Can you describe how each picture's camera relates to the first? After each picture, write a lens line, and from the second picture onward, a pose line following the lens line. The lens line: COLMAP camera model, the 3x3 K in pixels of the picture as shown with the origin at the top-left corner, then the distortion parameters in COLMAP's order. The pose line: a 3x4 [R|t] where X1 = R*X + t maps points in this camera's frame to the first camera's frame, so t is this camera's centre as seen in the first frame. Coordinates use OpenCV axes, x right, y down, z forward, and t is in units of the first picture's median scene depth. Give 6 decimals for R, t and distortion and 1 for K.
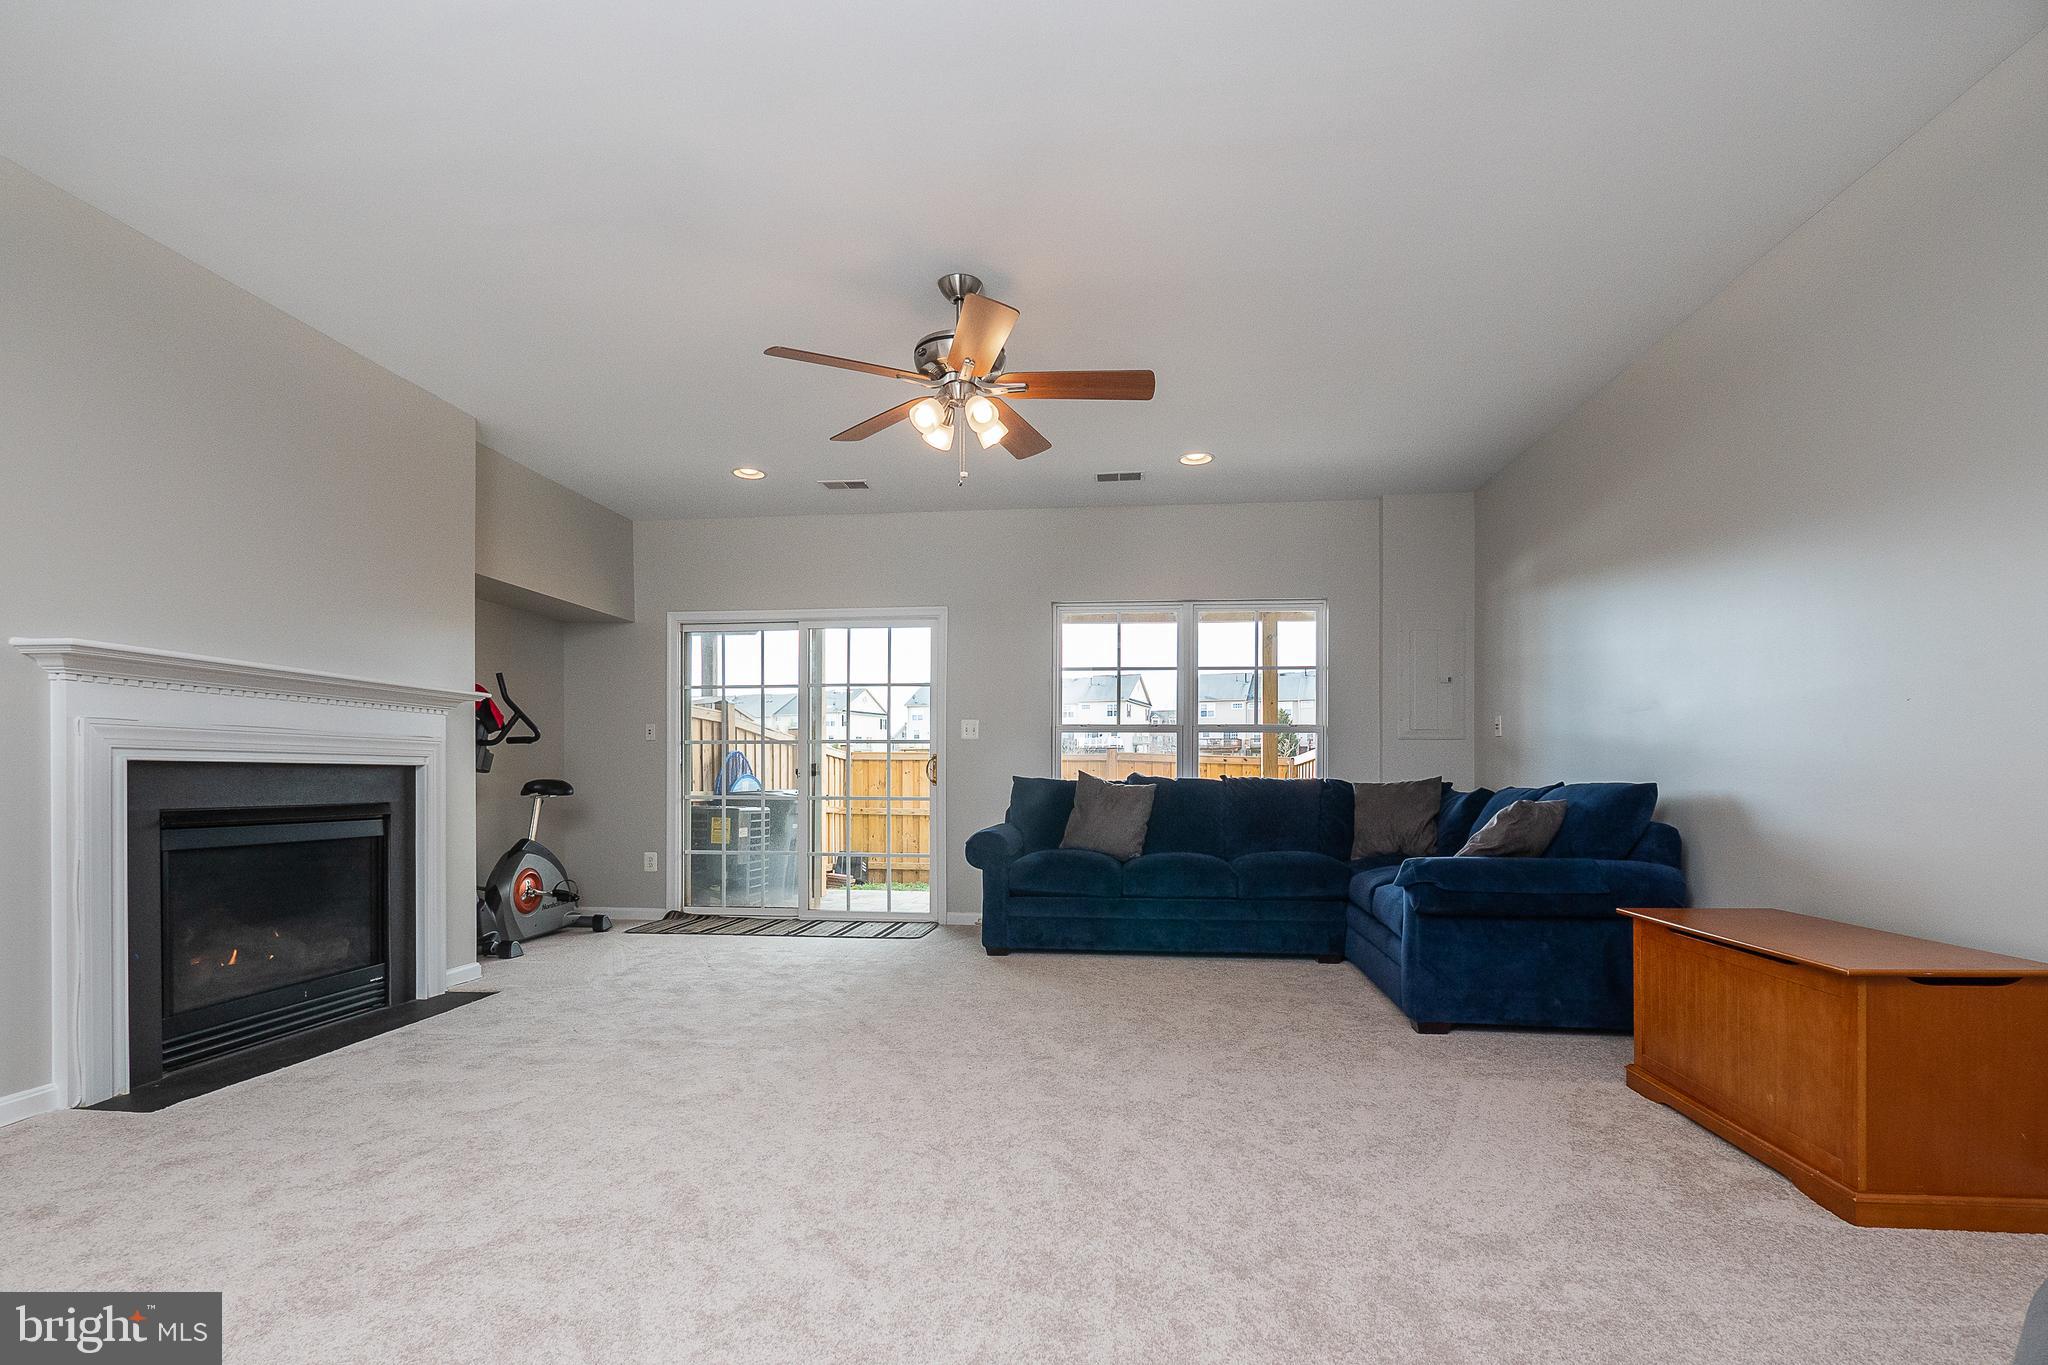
lens RADIAL K [[911.9, 0, 1027.7], [0, 911.9, 780.5], [0, 0, 1]] dist [-0.001743, 0.000224]
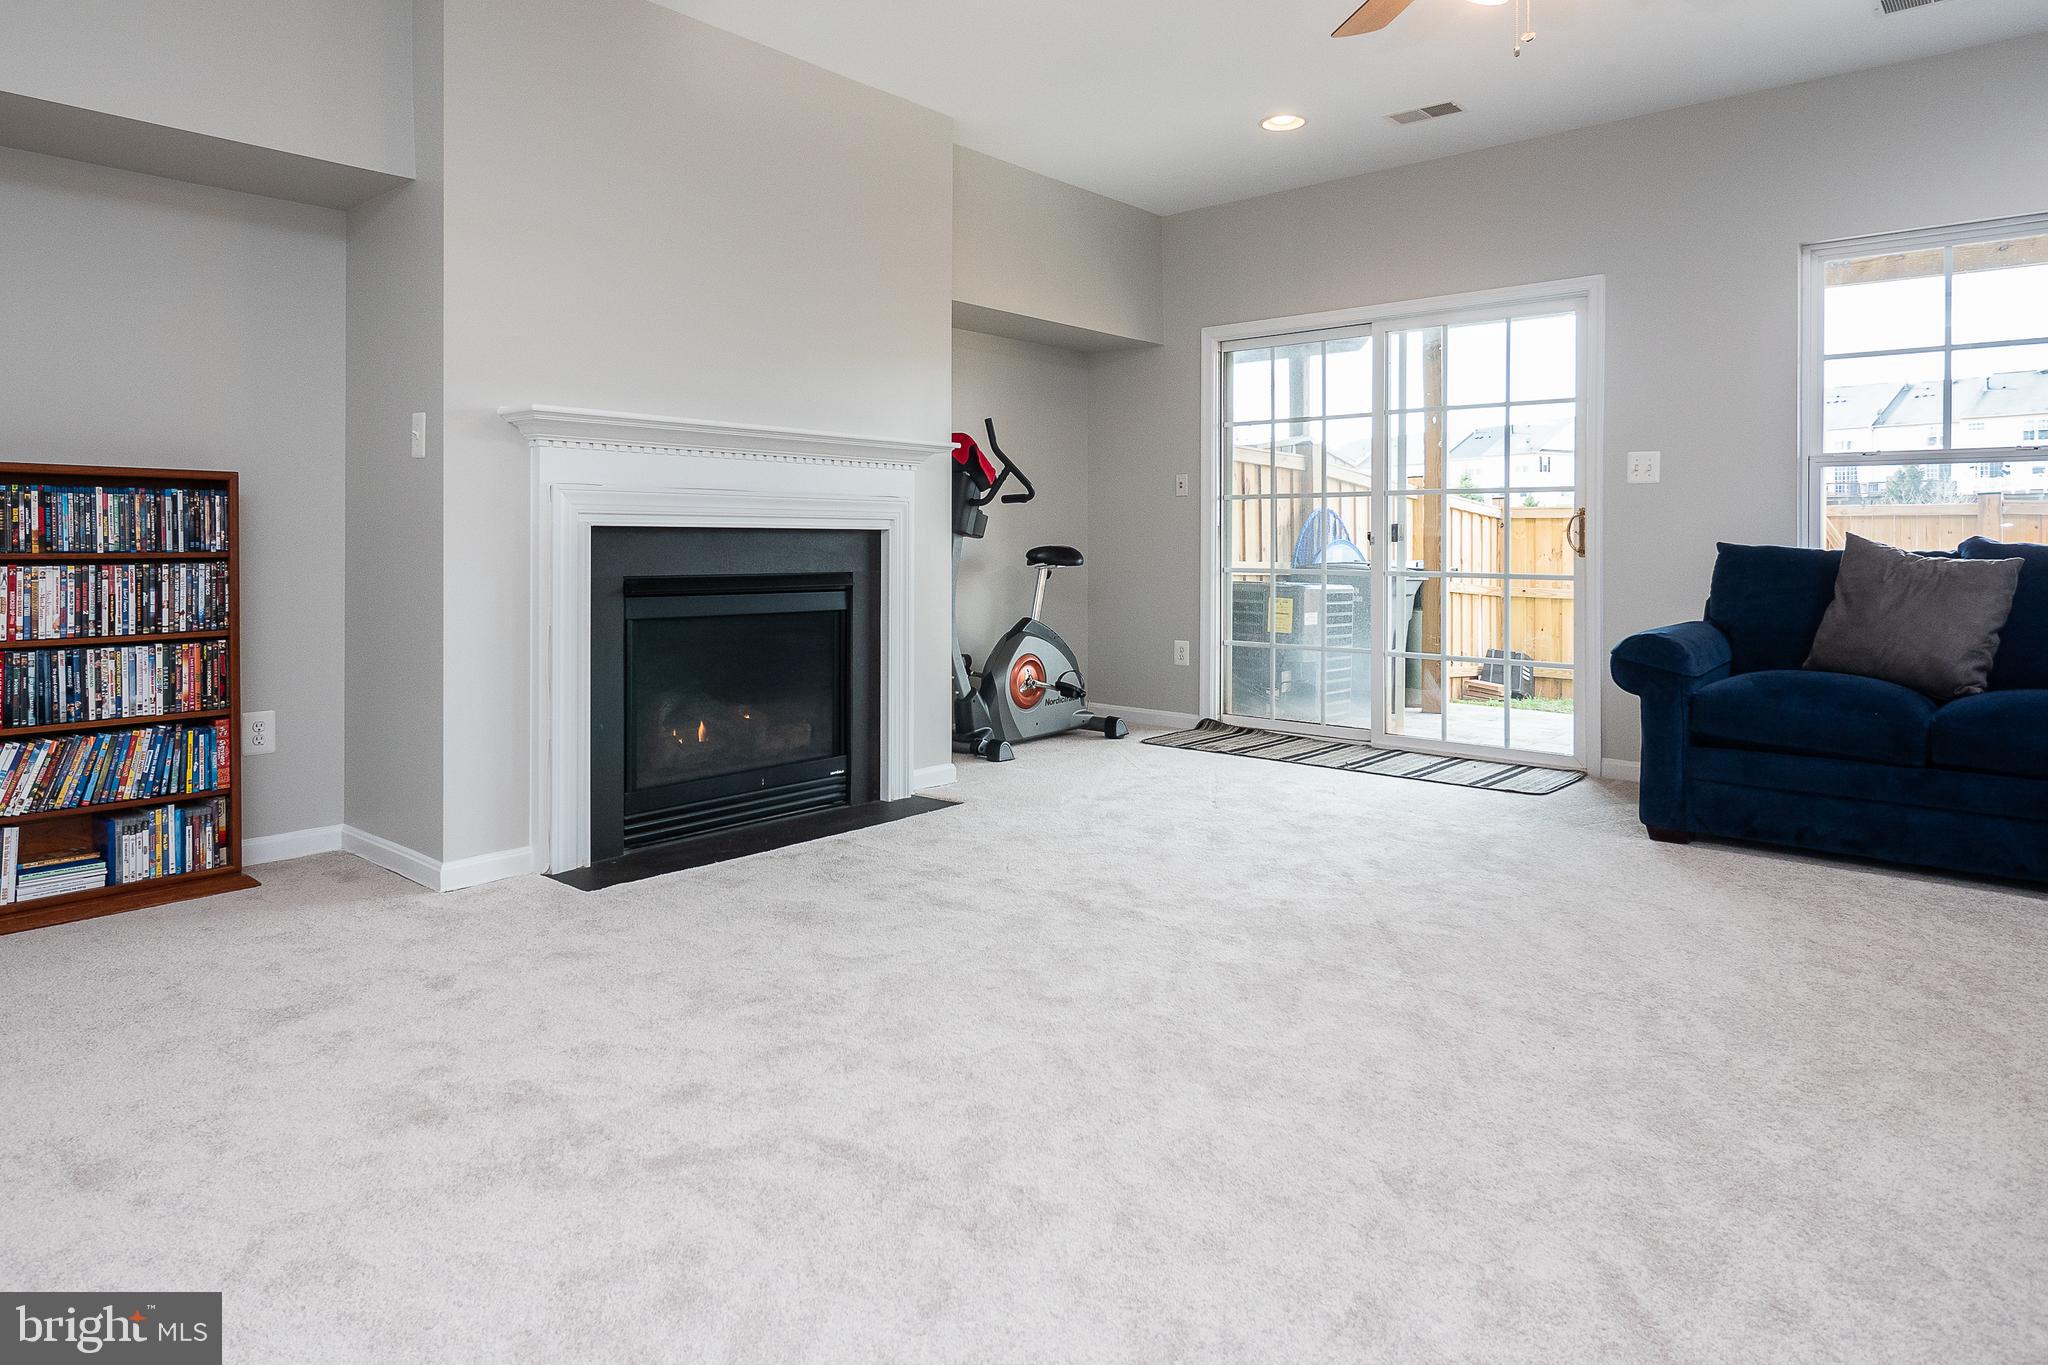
lens RADIAL K [[1200.9, 0, 1010.6], [0, 1200.9, 539.6], [0, 0, 1]] dist [-0.001603, 0.003715]
pose [[0.821202, -0.000147, -0.570638, 0.058107], [-0.003420, 0.999981, -0.005179, -0.001200], [0.570628, 0.006205, 0.821186, 0.095647]]
